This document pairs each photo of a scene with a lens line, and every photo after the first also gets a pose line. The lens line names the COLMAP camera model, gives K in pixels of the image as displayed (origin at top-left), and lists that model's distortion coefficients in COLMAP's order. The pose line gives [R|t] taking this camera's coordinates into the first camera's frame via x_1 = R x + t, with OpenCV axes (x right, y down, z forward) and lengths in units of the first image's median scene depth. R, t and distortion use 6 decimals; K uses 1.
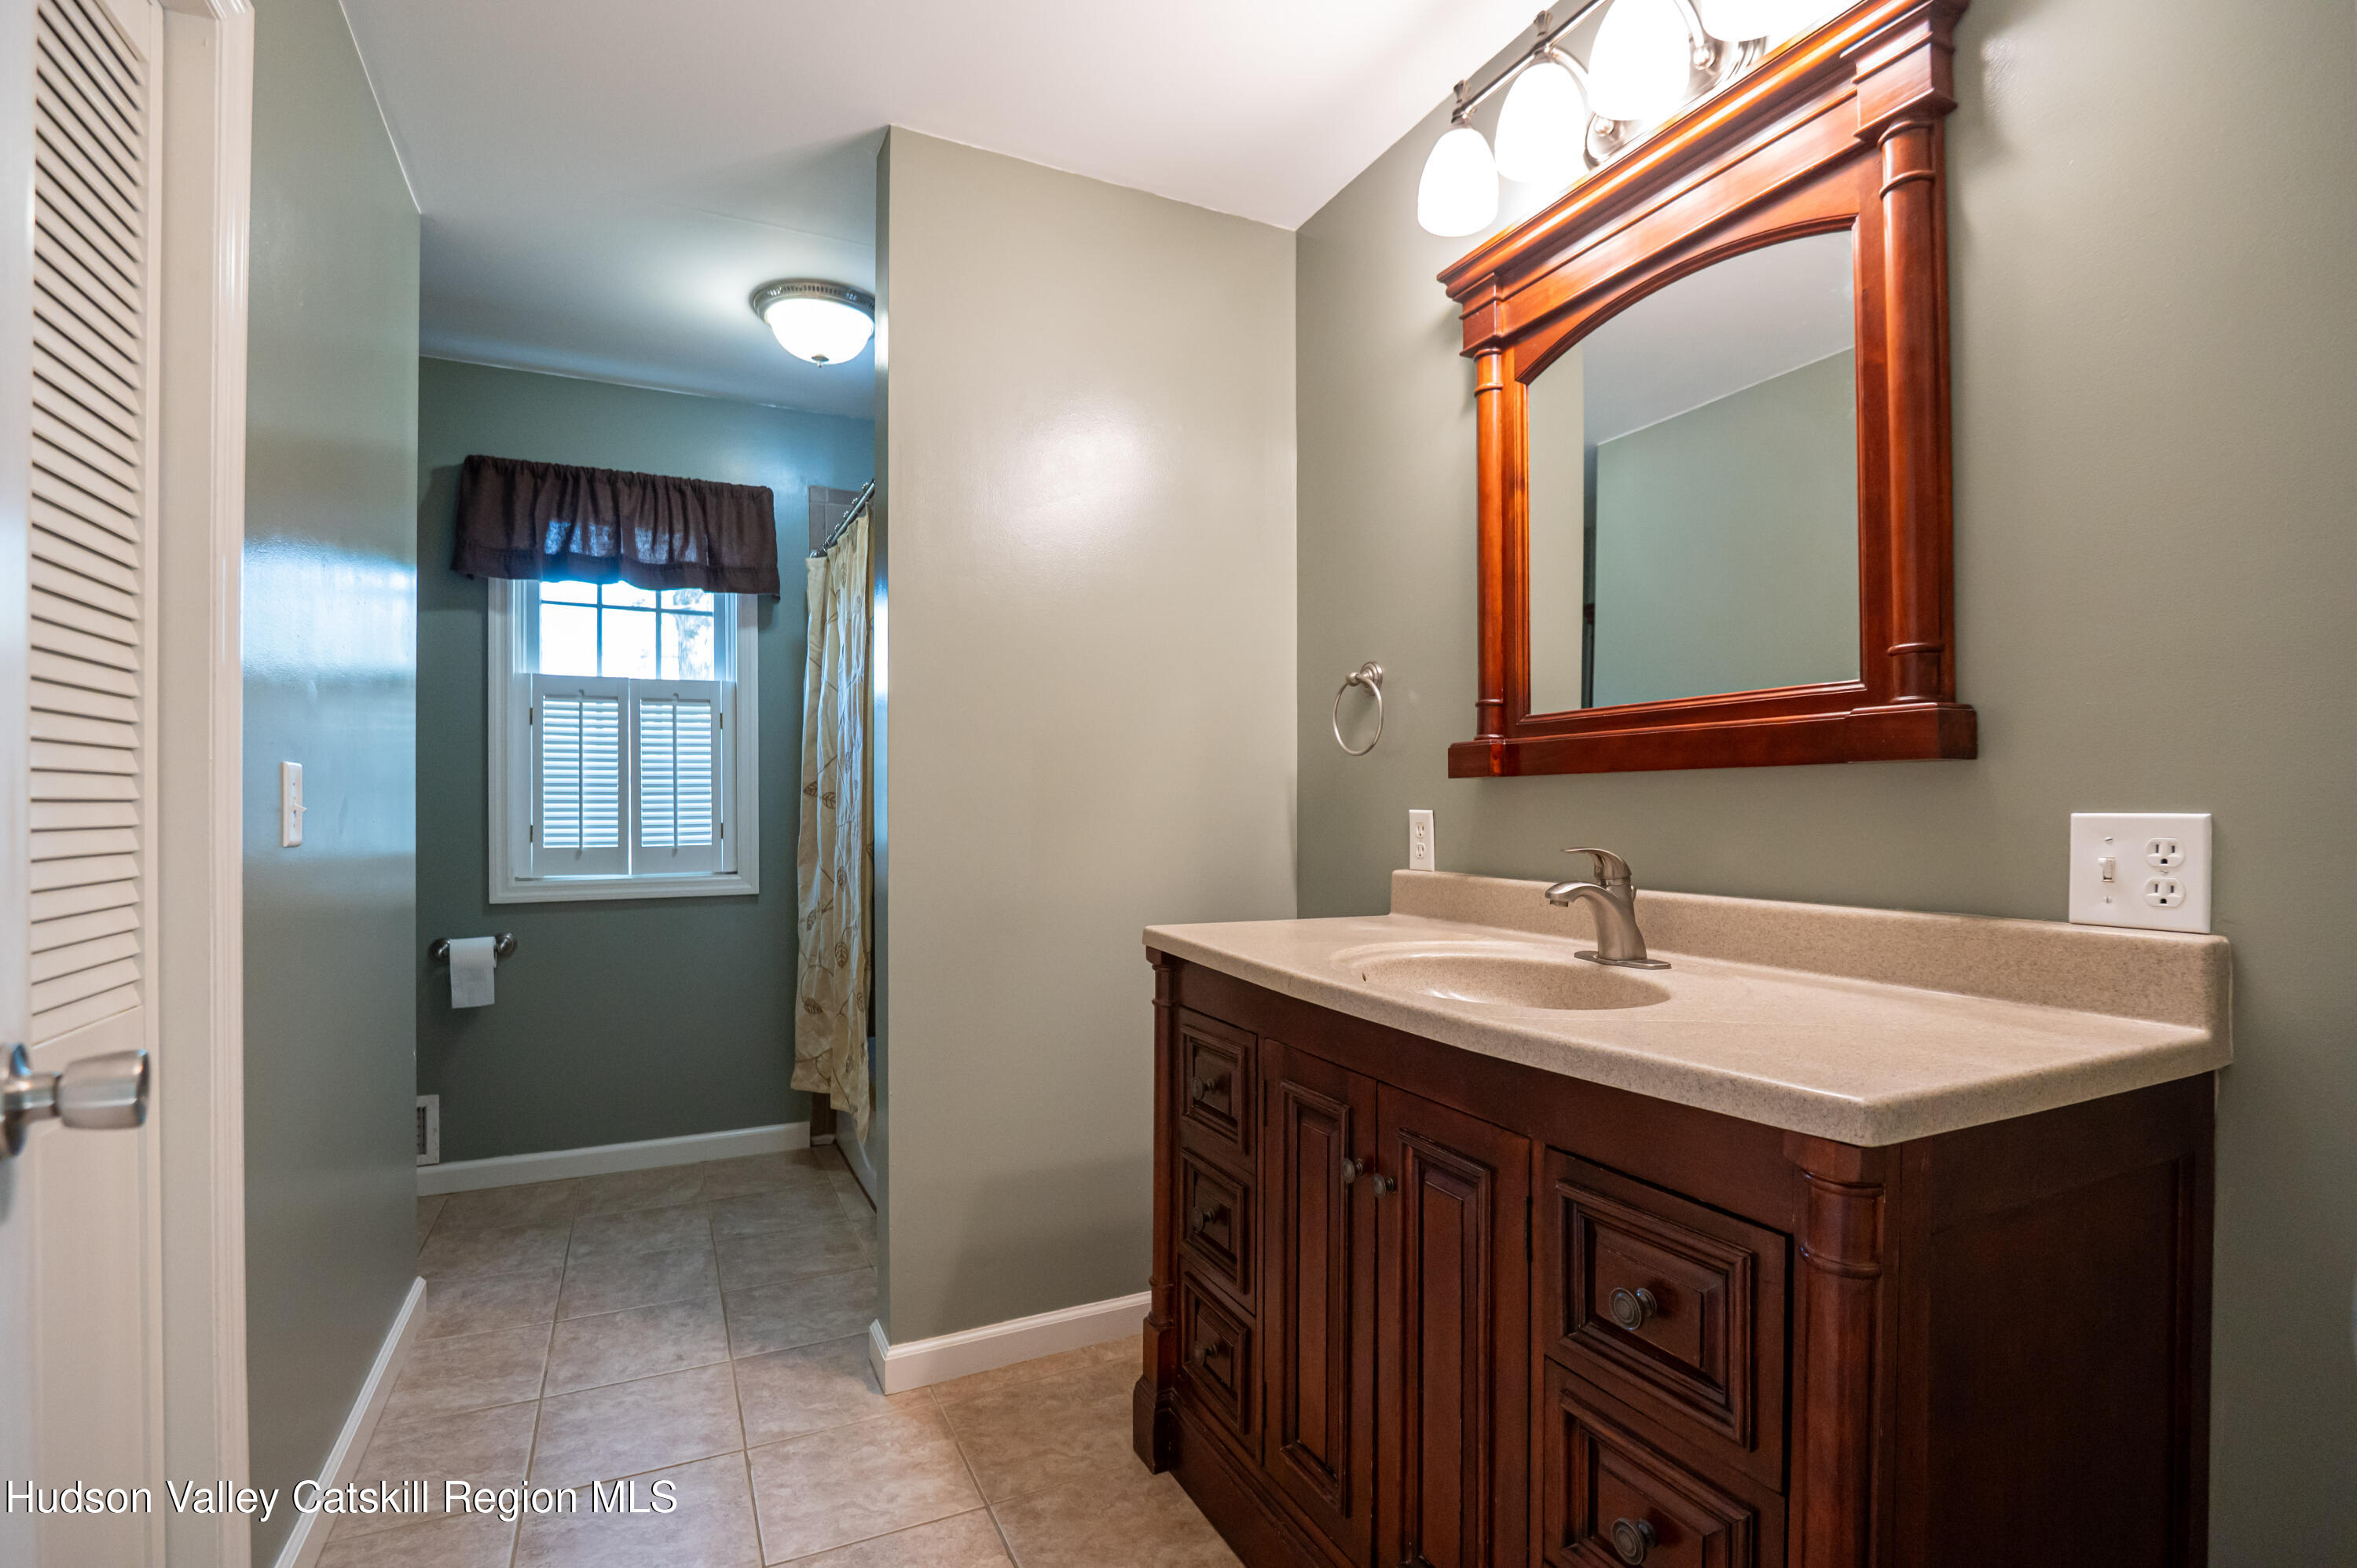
lens RADIAL K [[1141.6, 0, 1178.5], [0, 1141.6, 784.0], [0, 0, 1]] dist [-0.002791, -0.000506]
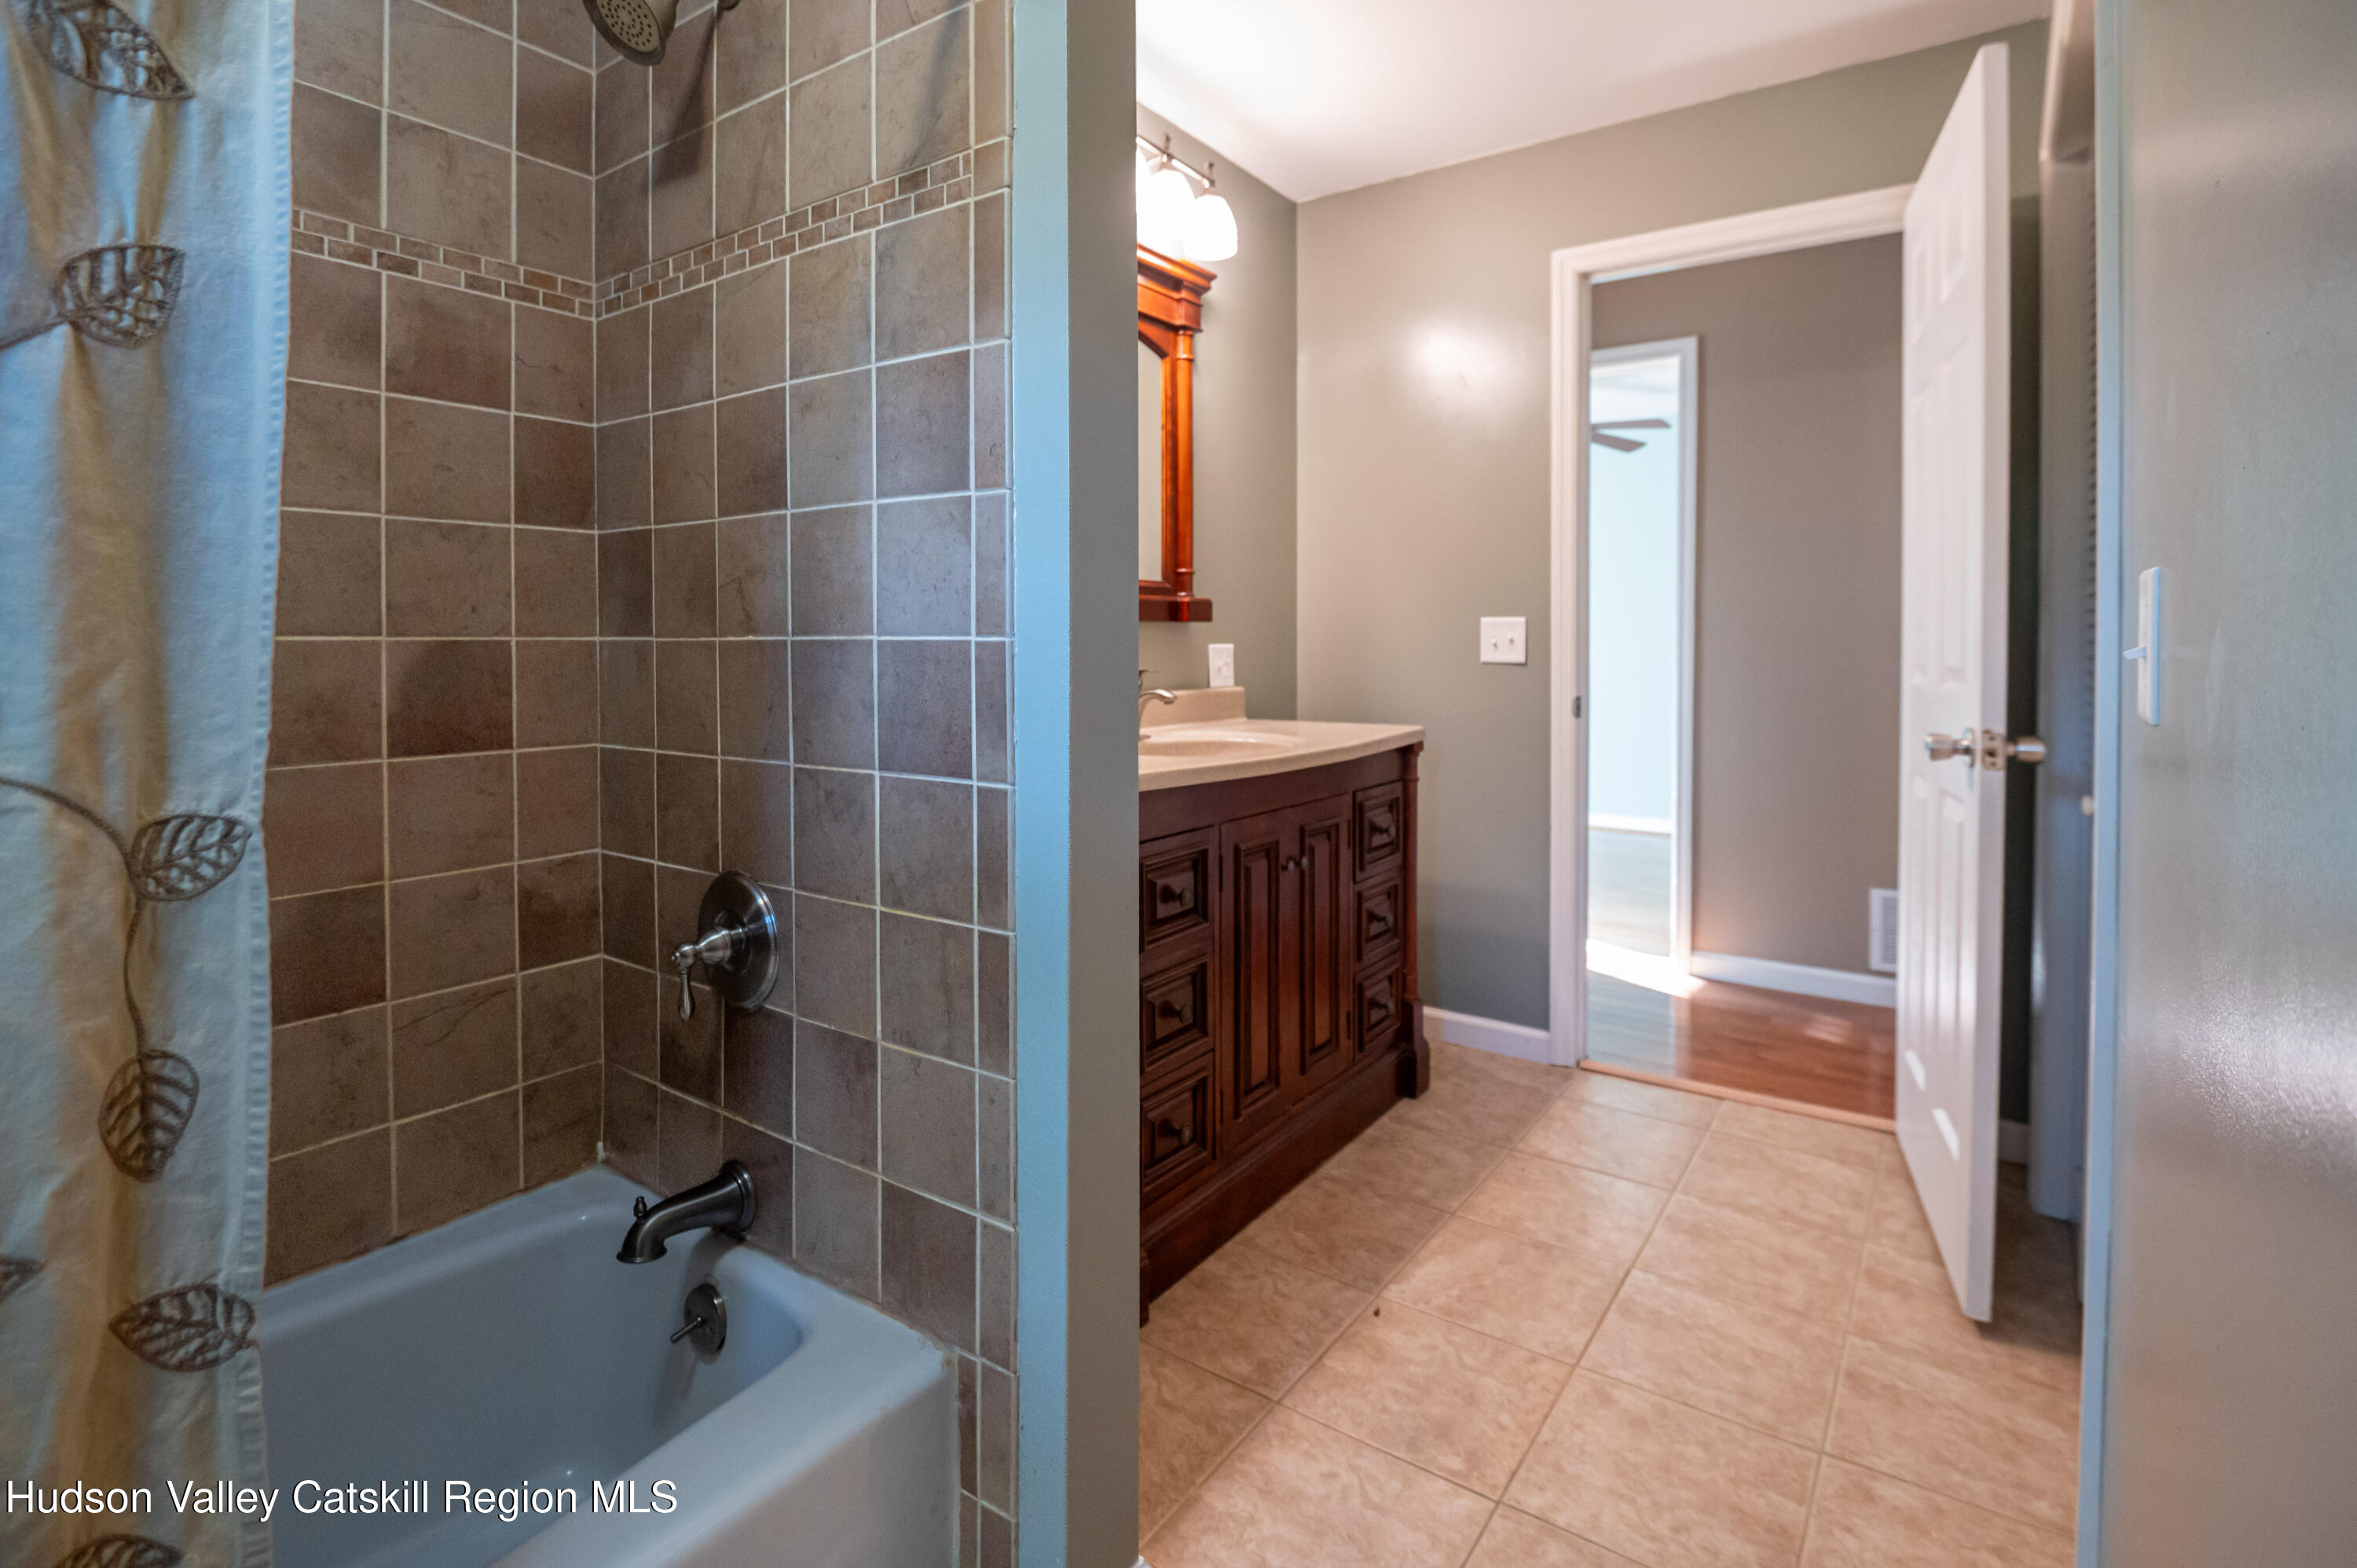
lens RADIAL K [[1141.6, 0, 1178.5], [0, 1141.6, 784.0], [0, 0, 1]] dist [-0.002791, -0.000506]
pose [[-0.499813, -0.106227, 0.859594, -0.928214], [-0.007612, 0.992951, 0.118281, 0.023722], [-0.866100, 0.052575, -0.497099, 1.599143]]
